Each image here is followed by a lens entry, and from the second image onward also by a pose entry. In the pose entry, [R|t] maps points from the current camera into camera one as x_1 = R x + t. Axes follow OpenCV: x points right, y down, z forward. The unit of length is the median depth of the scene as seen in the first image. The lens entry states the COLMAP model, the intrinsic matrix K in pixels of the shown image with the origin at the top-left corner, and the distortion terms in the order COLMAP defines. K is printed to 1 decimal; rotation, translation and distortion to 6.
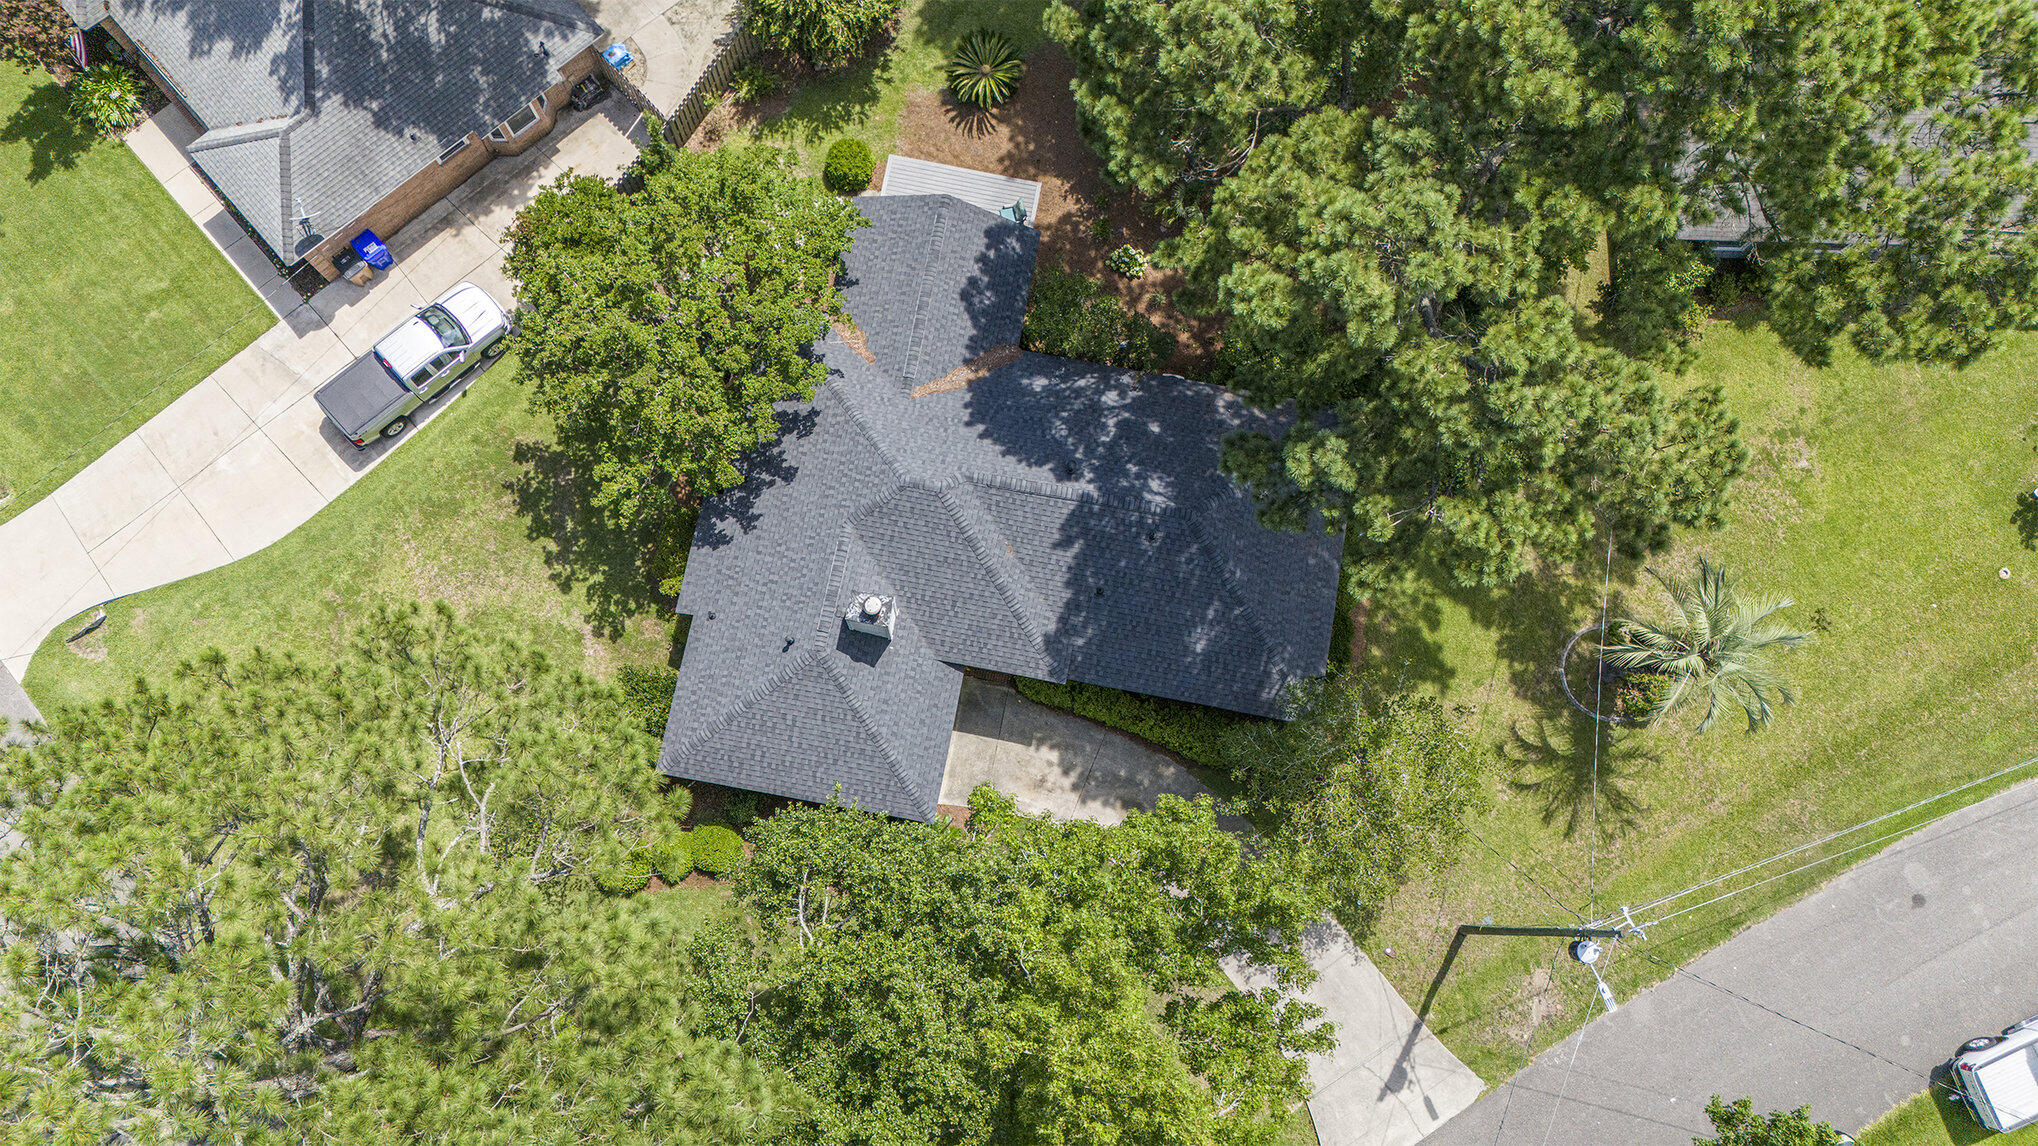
lens RADIAL K [[1534.3, 0, 1012.4], [0, 1534.3, 574.5], [0, 0, 1]] dist [0.054011, -0.065438]
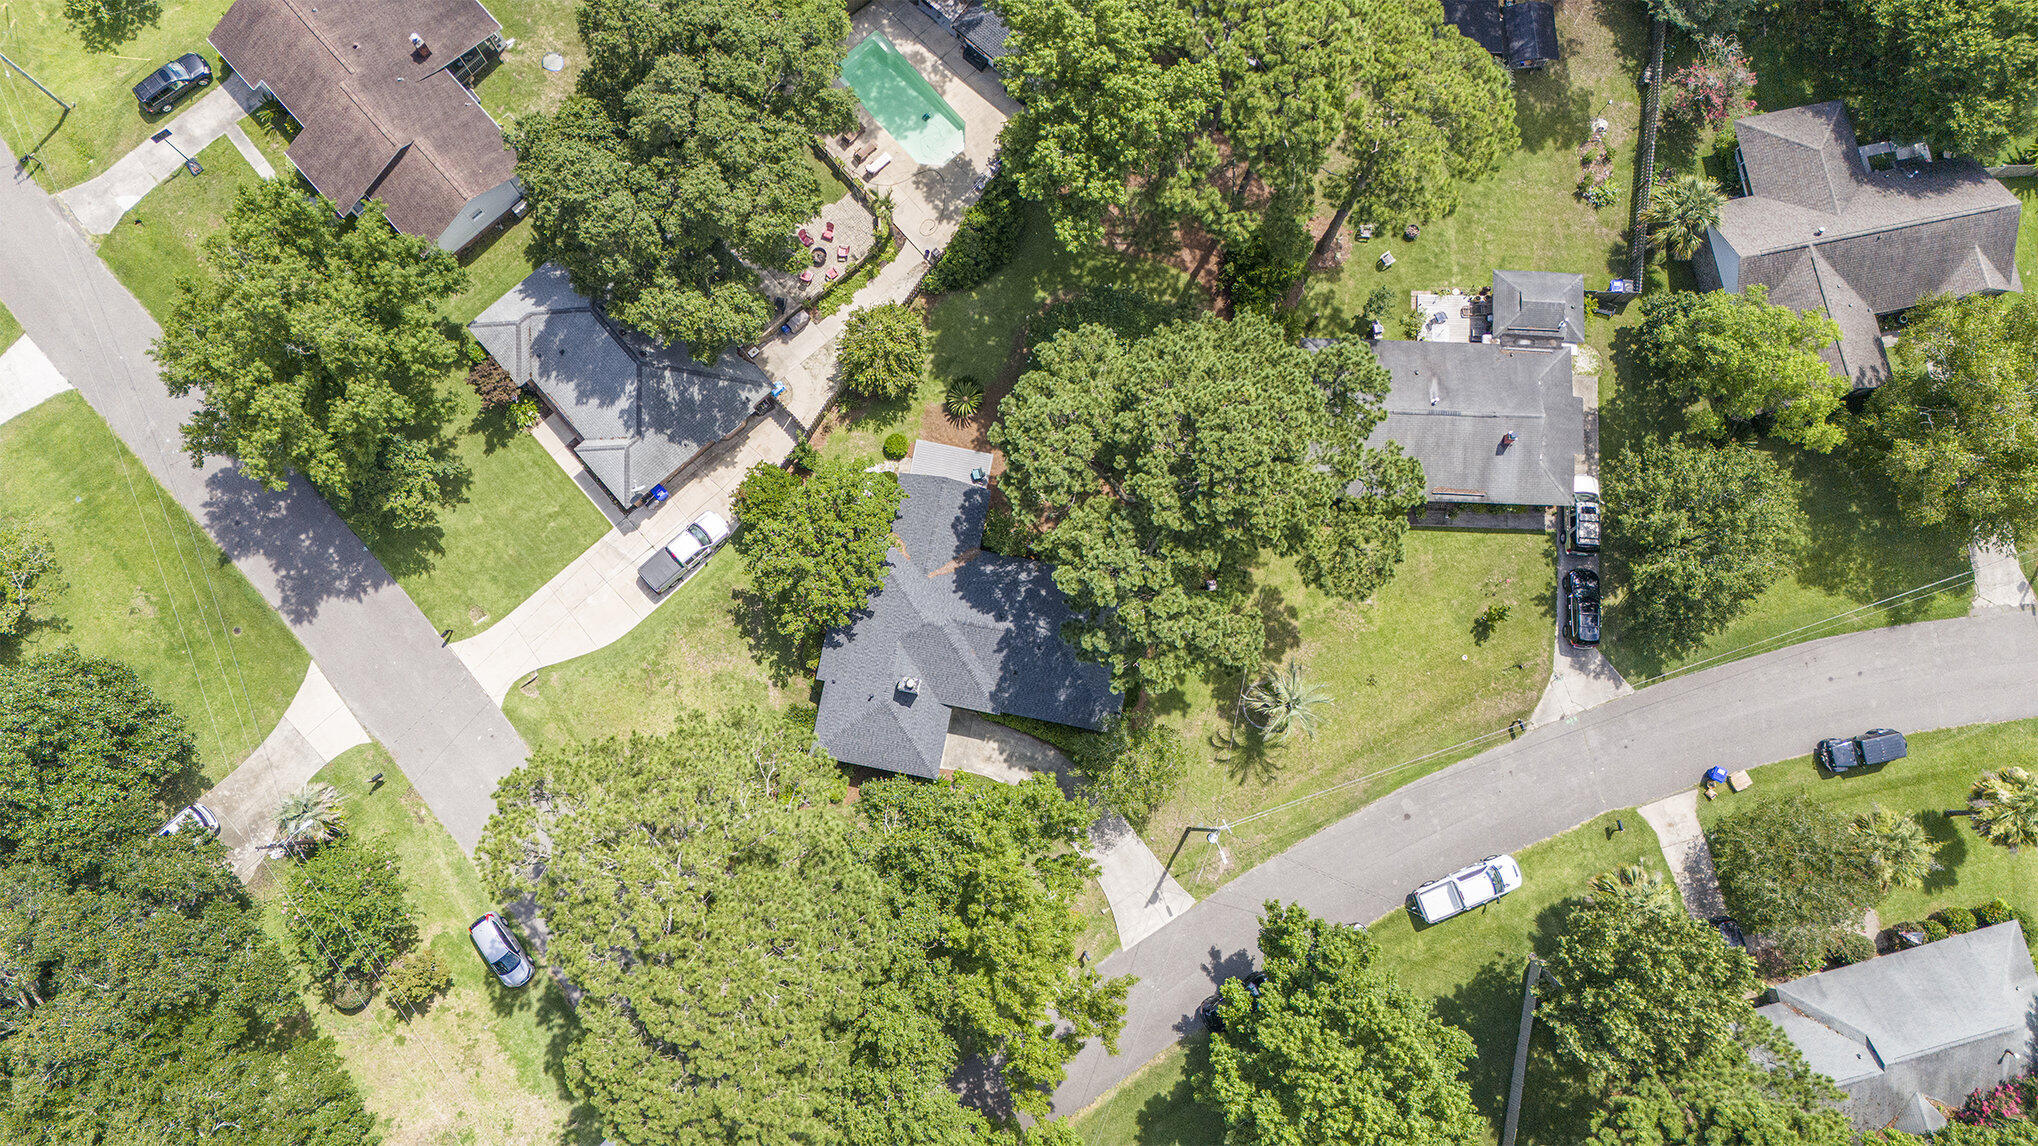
lens RADIAL K [[1505.7, 0, 1019.0], [0, 1505.7, 573.0], [0, 0, 1]] dist [0.071904, -0.067083]
pose [[0.999970, 0.006535, 0.004056, 0.049615], [-0.006760, 0.998295, 0.057979, -0.236737], [-0.003670, -0.058005, 0.998310, -1.037397]]
